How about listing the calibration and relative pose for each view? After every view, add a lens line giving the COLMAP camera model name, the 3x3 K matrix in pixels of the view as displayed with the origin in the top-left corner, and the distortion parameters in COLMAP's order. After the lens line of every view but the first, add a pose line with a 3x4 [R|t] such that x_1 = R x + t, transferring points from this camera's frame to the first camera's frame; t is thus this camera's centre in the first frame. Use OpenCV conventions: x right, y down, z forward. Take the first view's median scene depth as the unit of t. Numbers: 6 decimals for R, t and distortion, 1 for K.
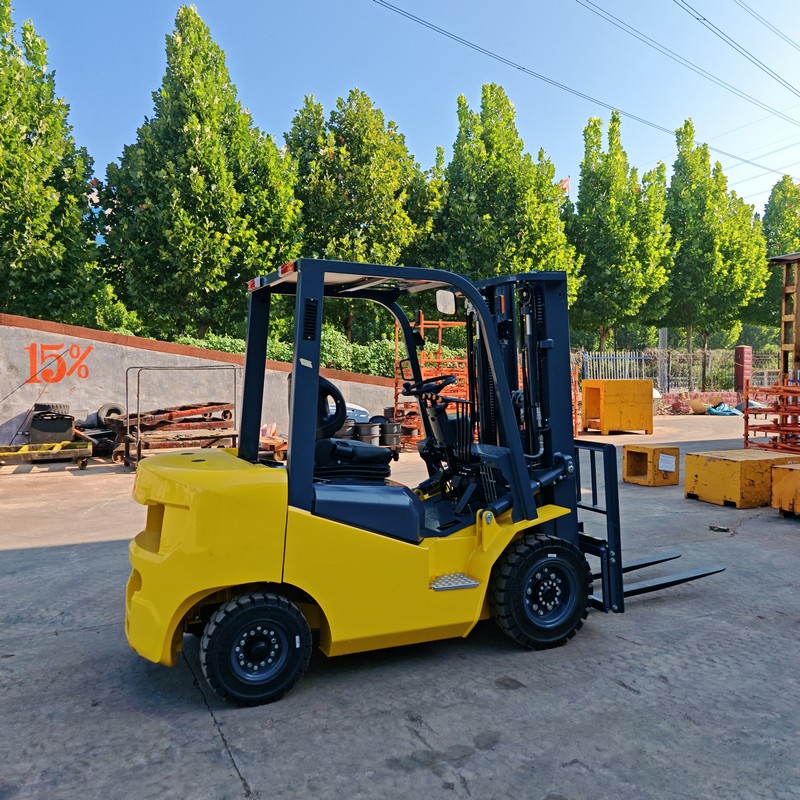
lens RADIAL K [[724.8, 0, 389.4], [0, 724.8, 396.1], [0, 0, 1]] dist [0.088068, -0.086318]
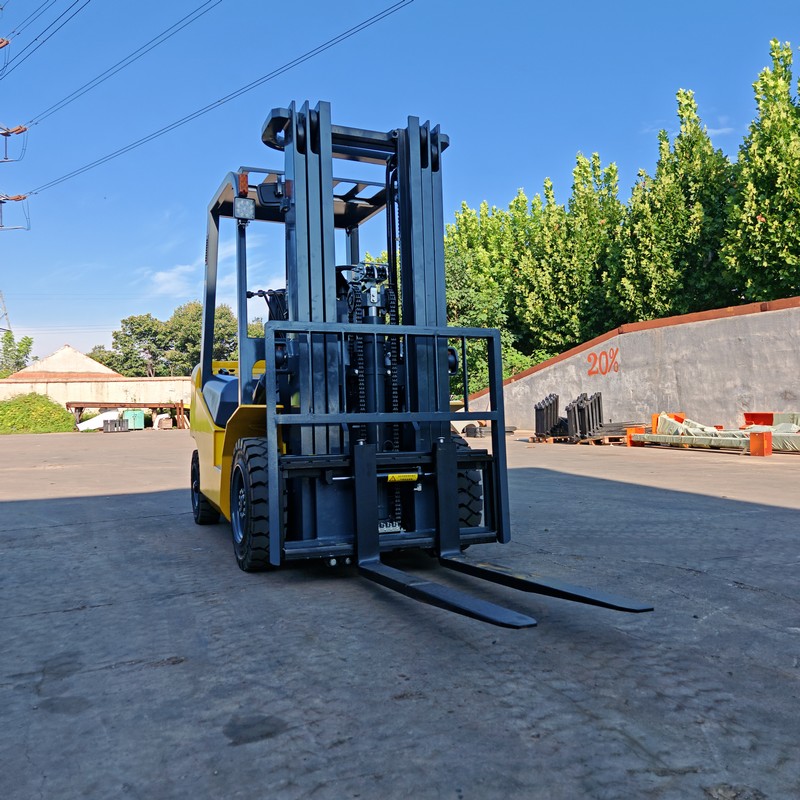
lens RADIAL K [[724.1, 0, 395.7], [0, 724.1, 400.4], [0, 0, 1]] dist [0.108913, -0.124204]
pose [[-0.026001, -0.003581, -0.999655, 0.114040], [-0.013983, 0.999897, -0.003218, 0.032494], [0.999564, 0.013895, -0.026049, 0.197536]]
